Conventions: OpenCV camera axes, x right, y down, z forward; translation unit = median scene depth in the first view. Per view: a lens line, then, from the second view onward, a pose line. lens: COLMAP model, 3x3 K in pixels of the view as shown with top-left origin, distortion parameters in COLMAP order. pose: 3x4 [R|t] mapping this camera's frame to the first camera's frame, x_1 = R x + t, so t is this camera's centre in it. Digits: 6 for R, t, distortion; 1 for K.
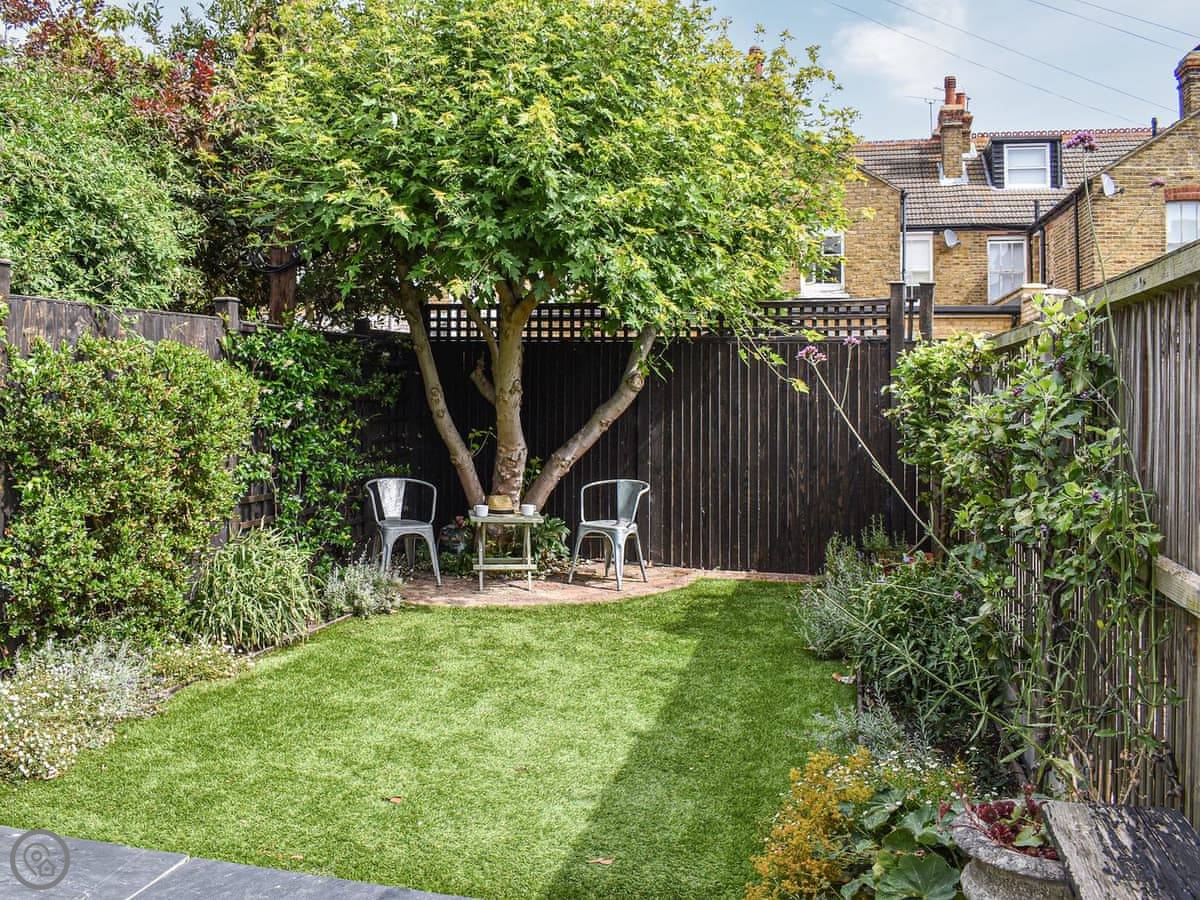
lens RADIAL K [[1055.7, 0, 535.7], [0, 1055.7, 344.4], [0, 0, 1]] dist [-0.101952, 0.010201]
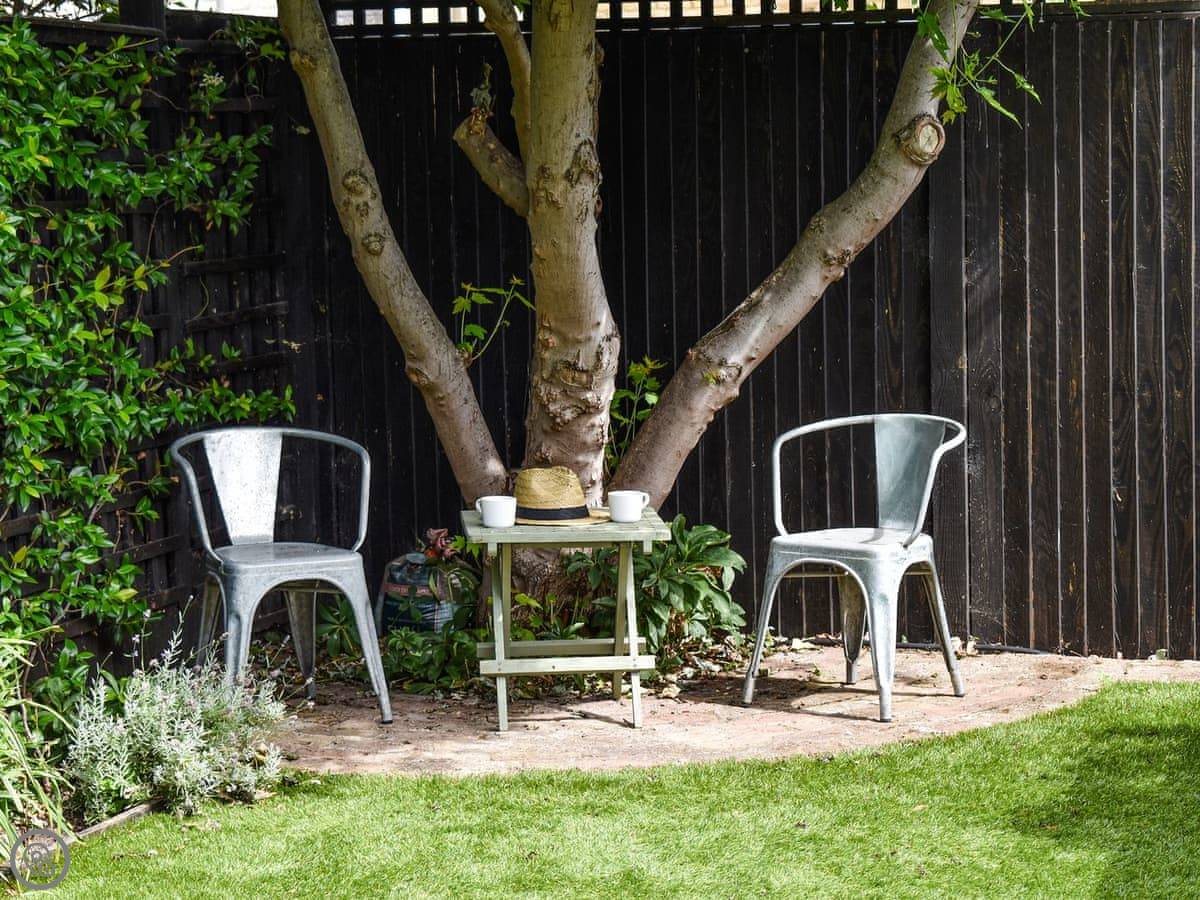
lens RADIAL K [[1055.7, 0, 600.9], [0, 1055.7, 447.7], [0, 0, 1]] dist [-0.101952, 0.010201]
pose [[0.999521, -0.027661, -0.013846, -0.010624], [0.028977, 0.993923, 0.106192, 0.099787], [0.010824, -0.106543, 0.994249, 0.650017]]
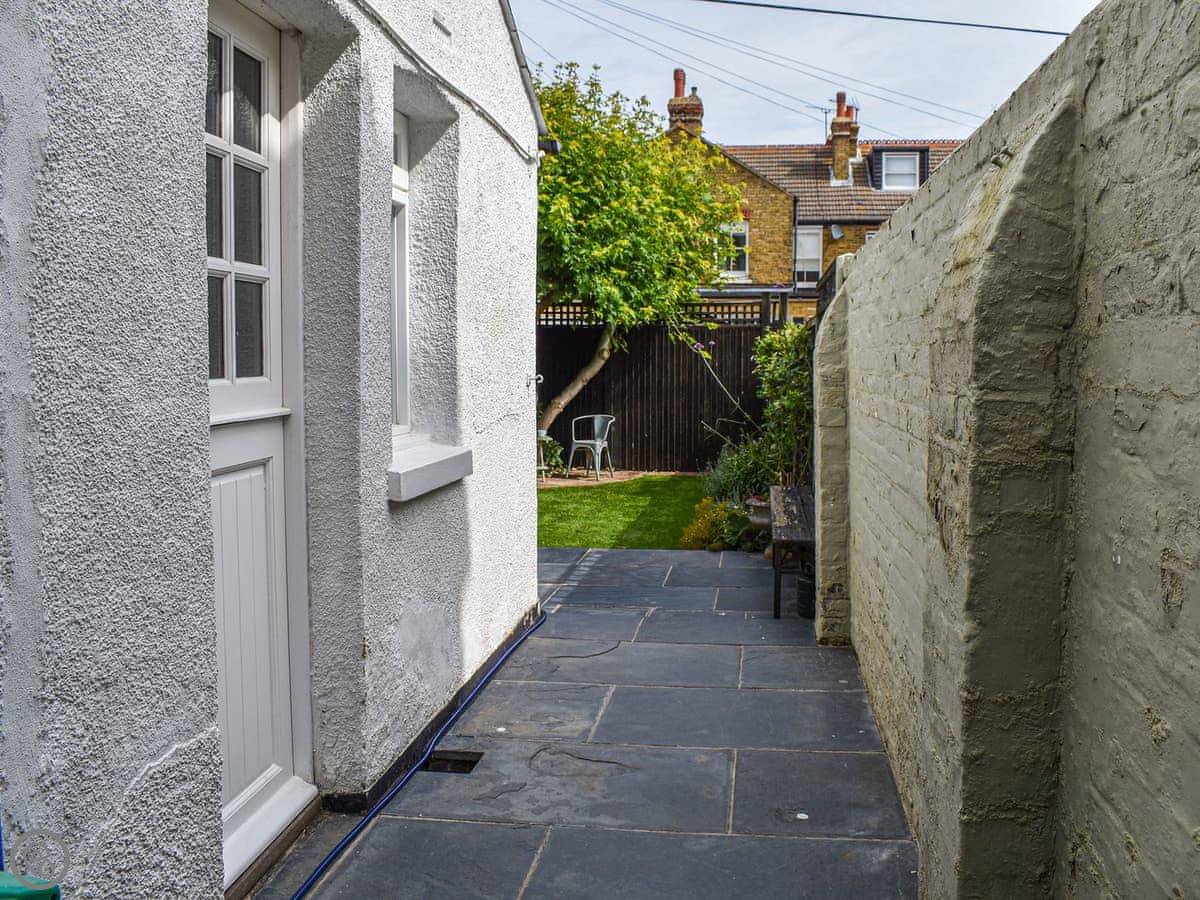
lens RADIAL K [[1055.7, 0, 599.3], [0, 1055.7, 441.4], [0, 0, 1]] dist [-0.101952, 0.010201]
pose [[0.990839, -0.019867, 0.133582, -0.128782], [0.003427, 0.992500, 0.122193, -0.028199], [-0.135007, -0.120615, 0.983476, -0.581378]]
